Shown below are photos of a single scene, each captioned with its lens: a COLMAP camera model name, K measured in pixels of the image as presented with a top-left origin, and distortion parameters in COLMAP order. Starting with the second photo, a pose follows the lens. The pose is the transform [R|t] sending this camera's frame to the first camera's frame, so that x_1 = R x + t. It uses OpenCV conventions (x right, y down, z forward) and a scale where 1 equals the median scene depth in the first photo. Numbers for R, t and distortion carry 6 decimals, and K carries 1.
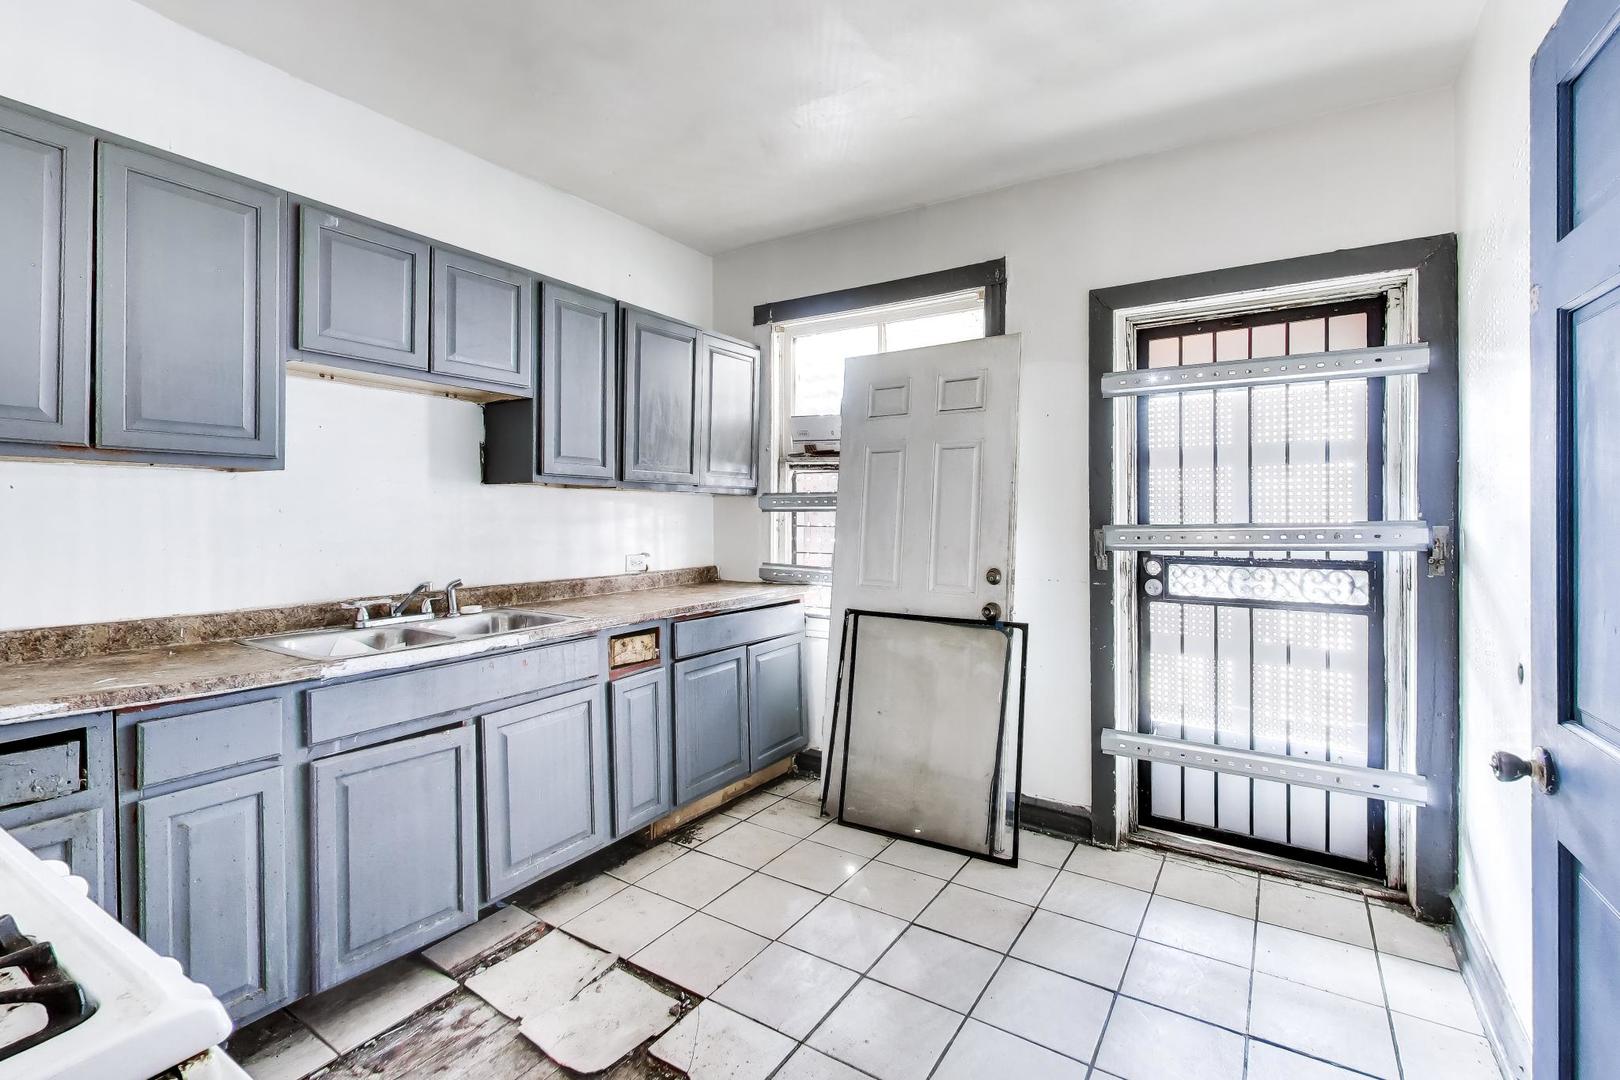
lens RADIAL K [[717.9, 0, 811.8], [0, 717.9, 512.7], [0, 0, 1]] dist [-0.002973, -0.000378]
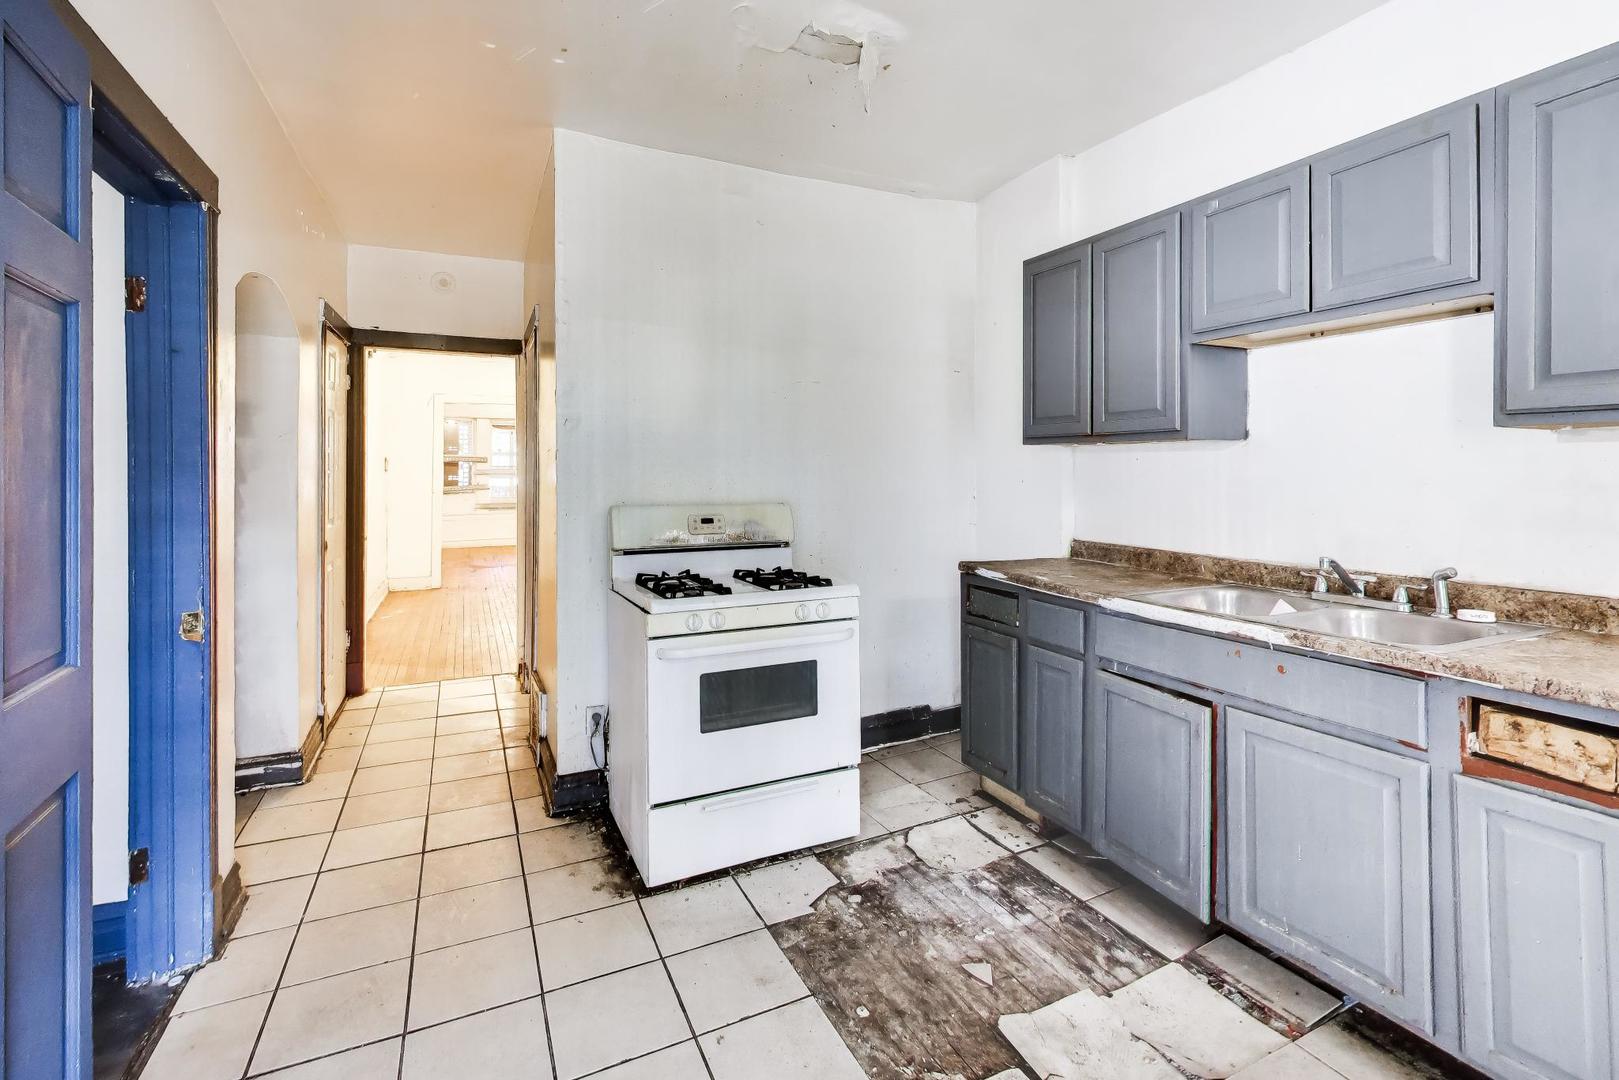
lens RADIAL K [[730.1, 0, 813.3], [0, 730.1, 471.8], [0, 0, 1]] dist [-0.000523, -0.000251]
pose [[-0.520208, 0.000848, -0.854039, 0.576087], [0.004208, 0.999990, -0.001571, -0.006311], [0.854029, -0.004411, -0.520206, 1.040599]]
